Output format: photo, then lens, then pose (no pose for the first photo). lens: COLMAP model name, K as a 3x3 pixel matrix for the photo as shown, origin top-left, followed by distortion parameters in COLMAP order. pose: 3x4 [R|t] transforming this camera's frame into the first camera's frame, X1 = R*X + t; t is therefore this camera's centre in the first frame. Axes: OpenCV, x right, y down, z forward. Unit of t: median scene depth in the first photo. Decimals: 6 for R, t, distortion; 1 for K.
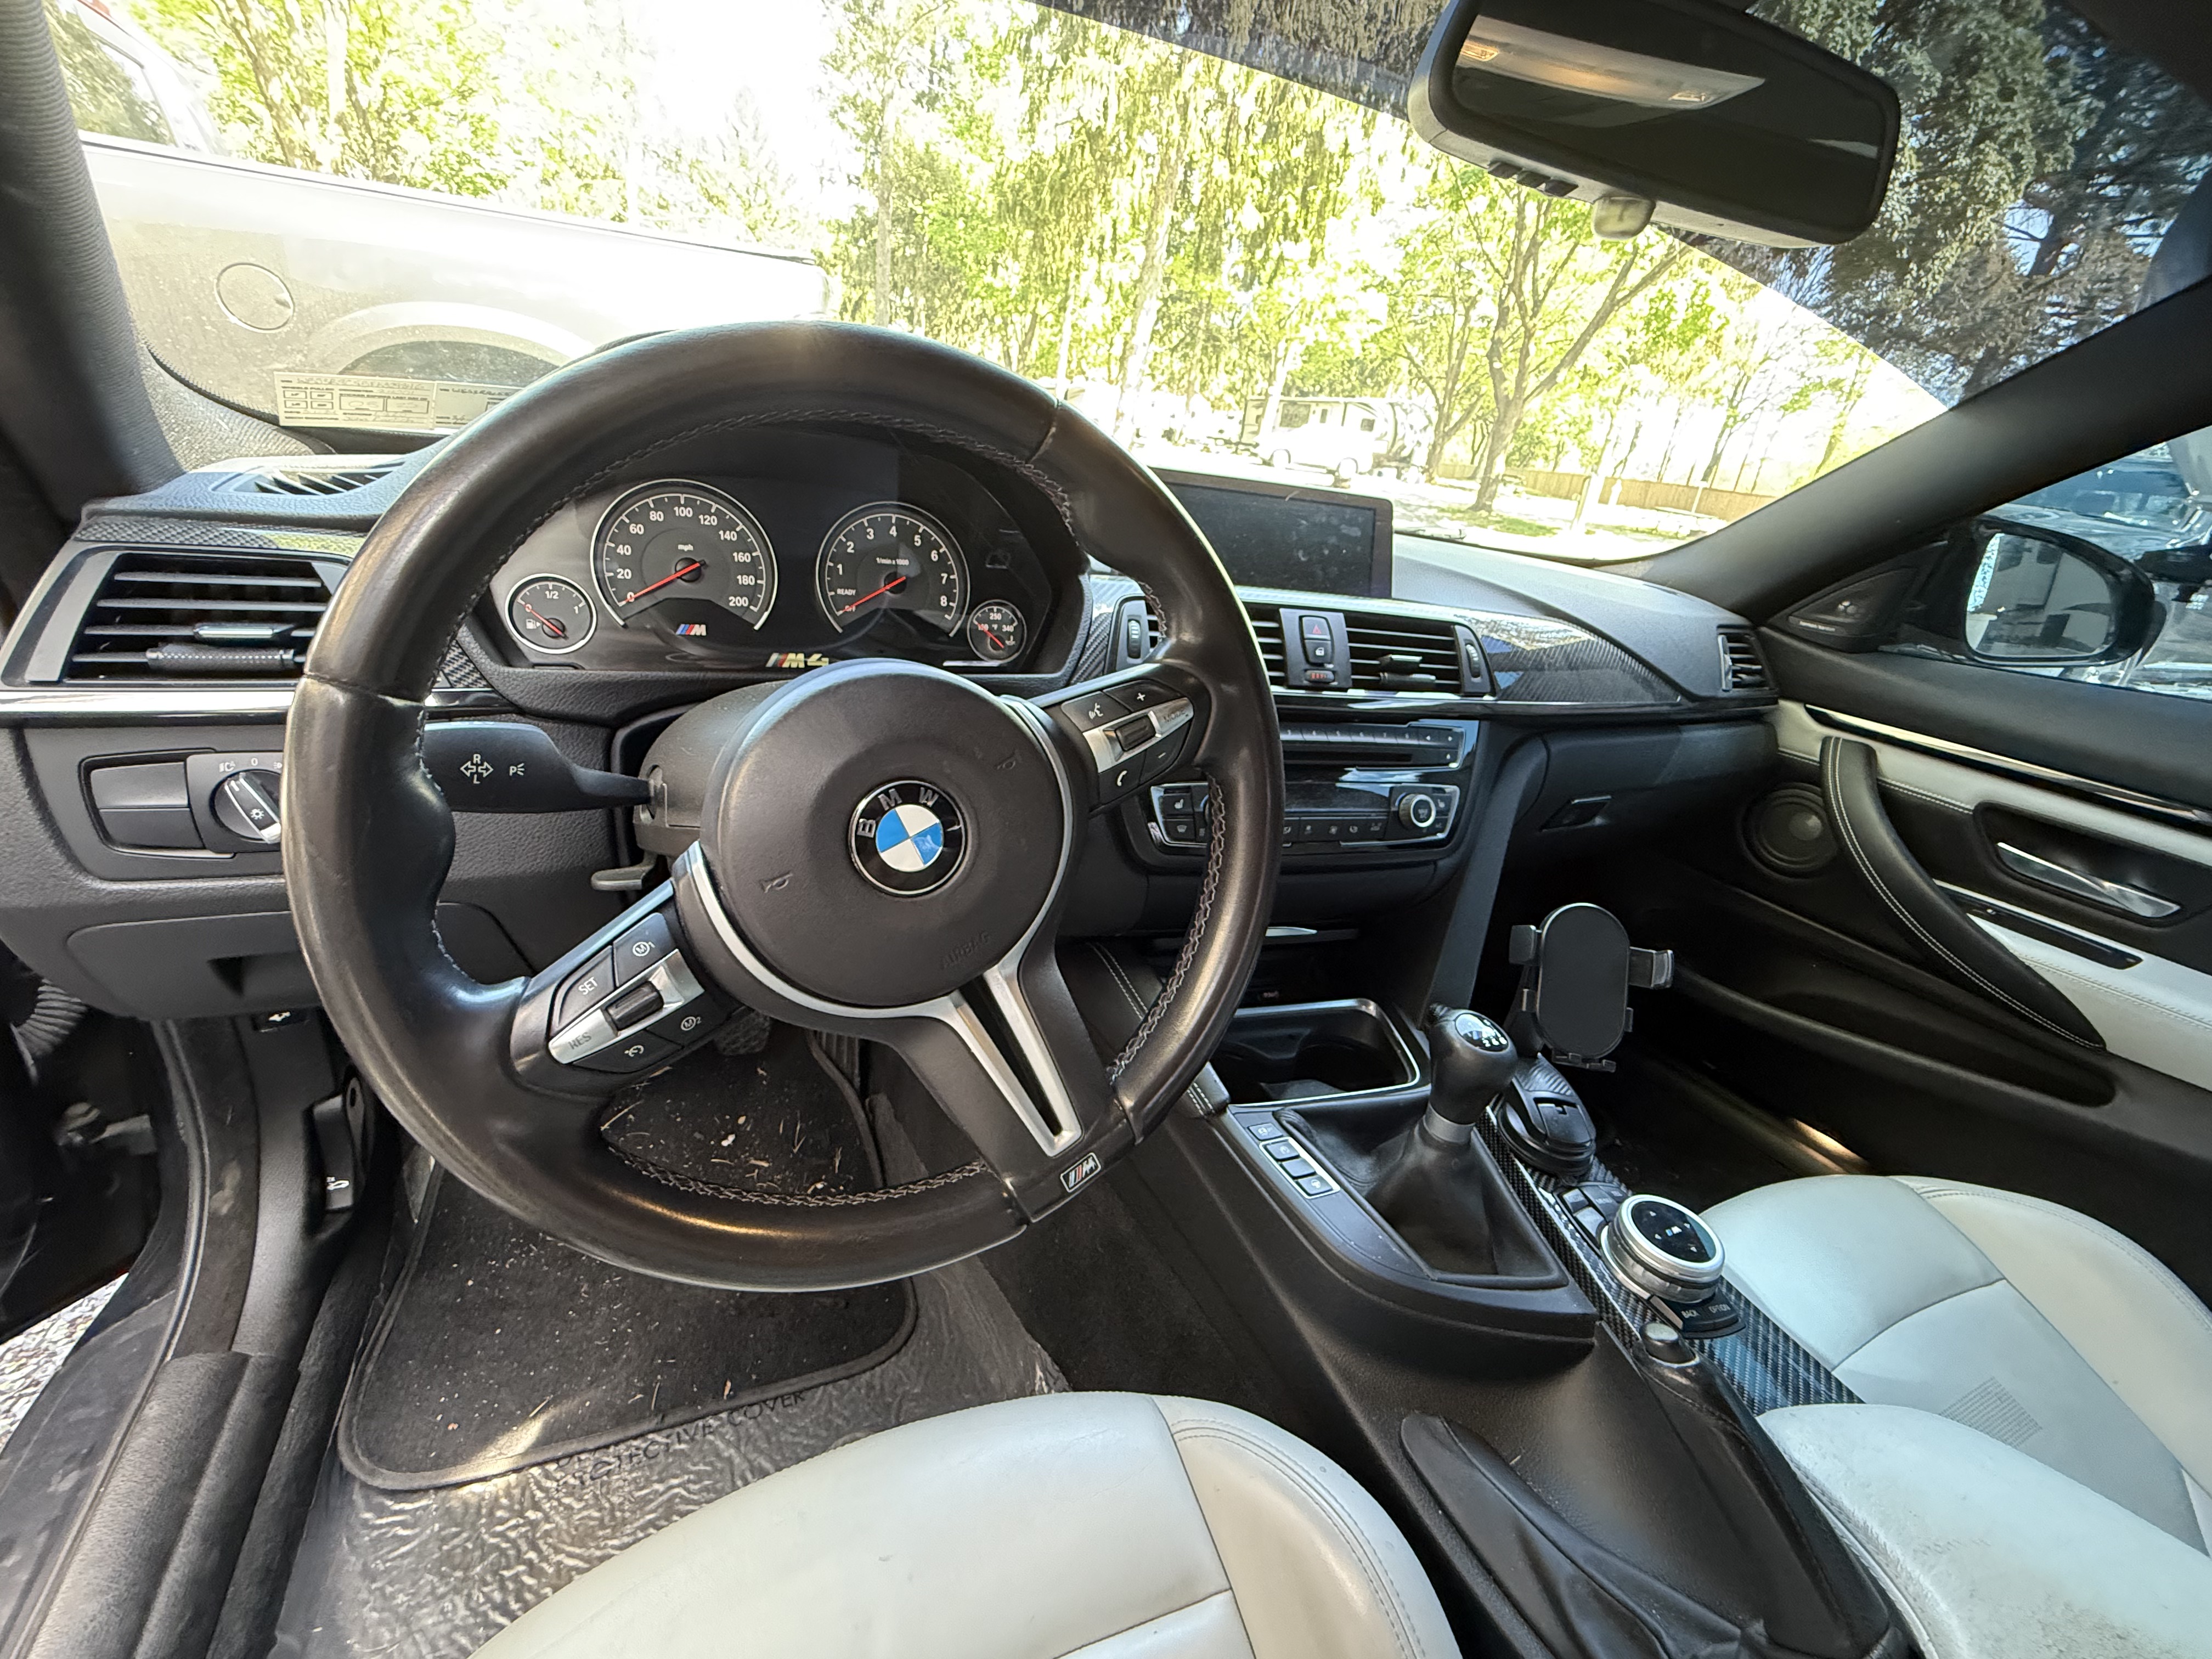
lens RADIAL K [[905.9, 0, 1104.1], [0, 905.9, 827.3], [0, 0, 1]] dist [0.005559, -0.001124]
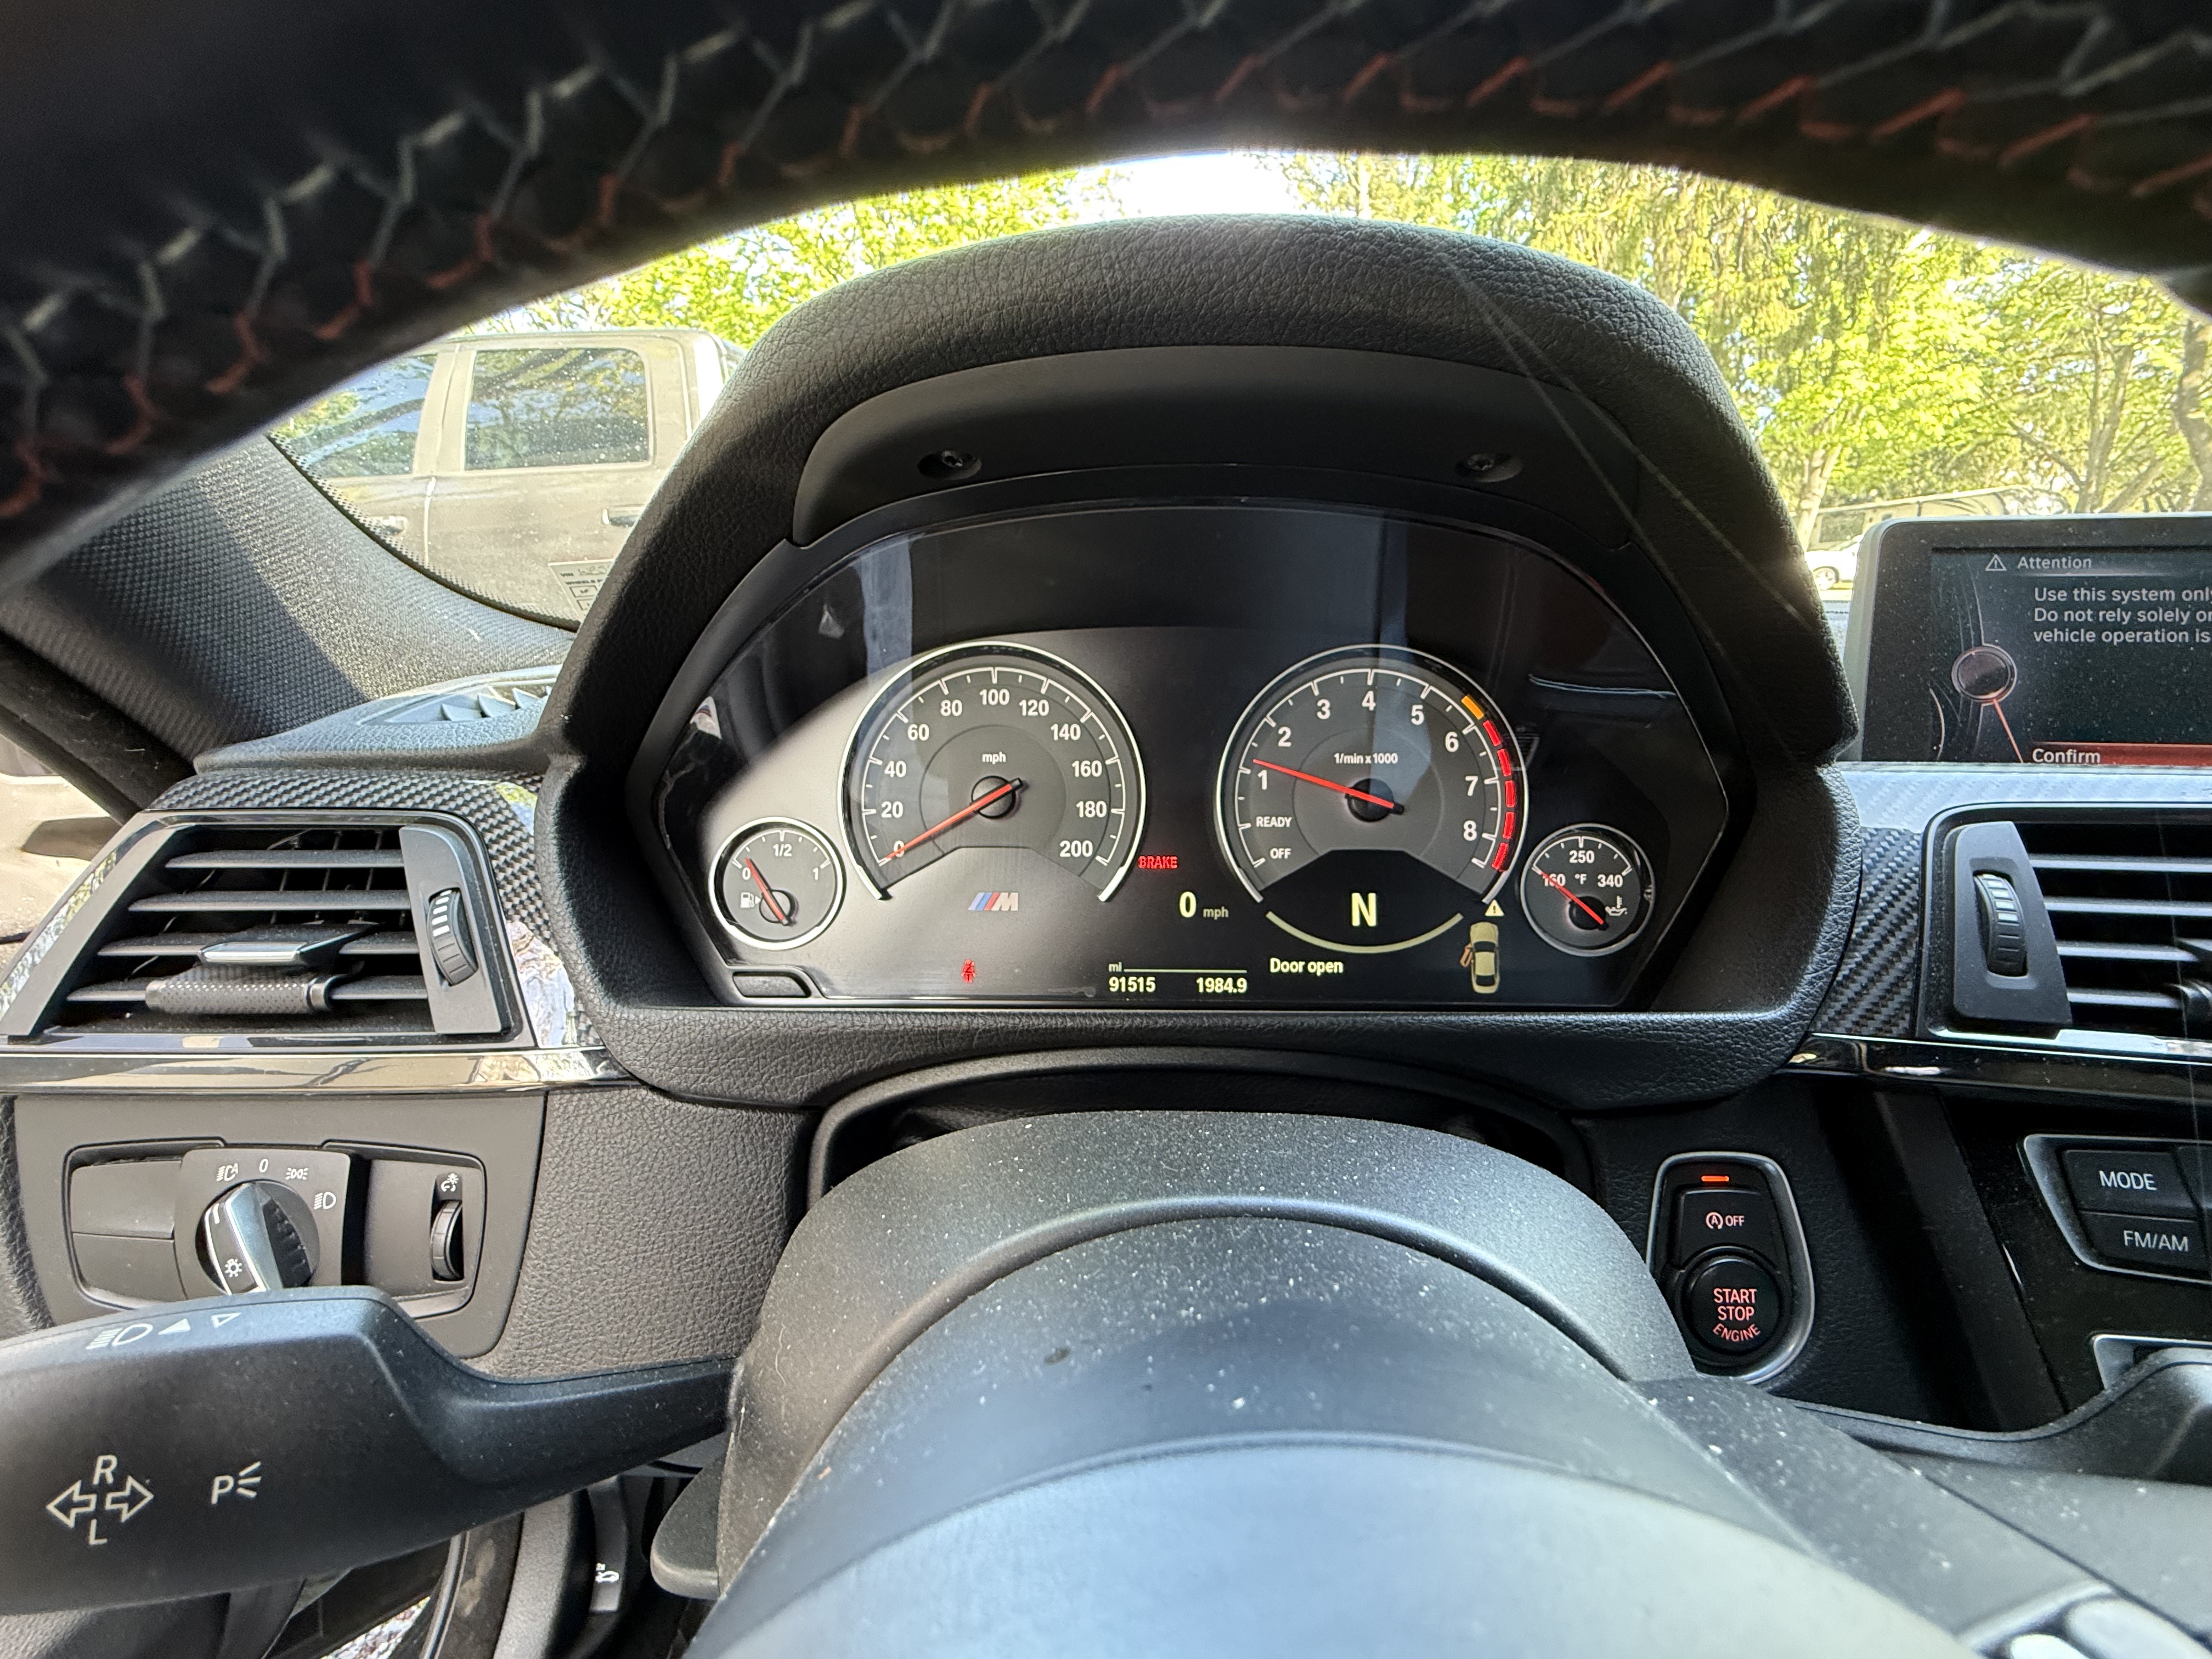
lens RADIAL K [[905.9, 0, 1107.2], [0, 905.9, 837.7], [0, 0, 1]] dist [0.005559, -0.001124]
pose [[0.885860, -0.006567, -0.463906, -0.119253], [-0.070048, 0.986545, -0.147726, -0.154652], [0.458634, 0.163360, 0.873481, 0.467993]]
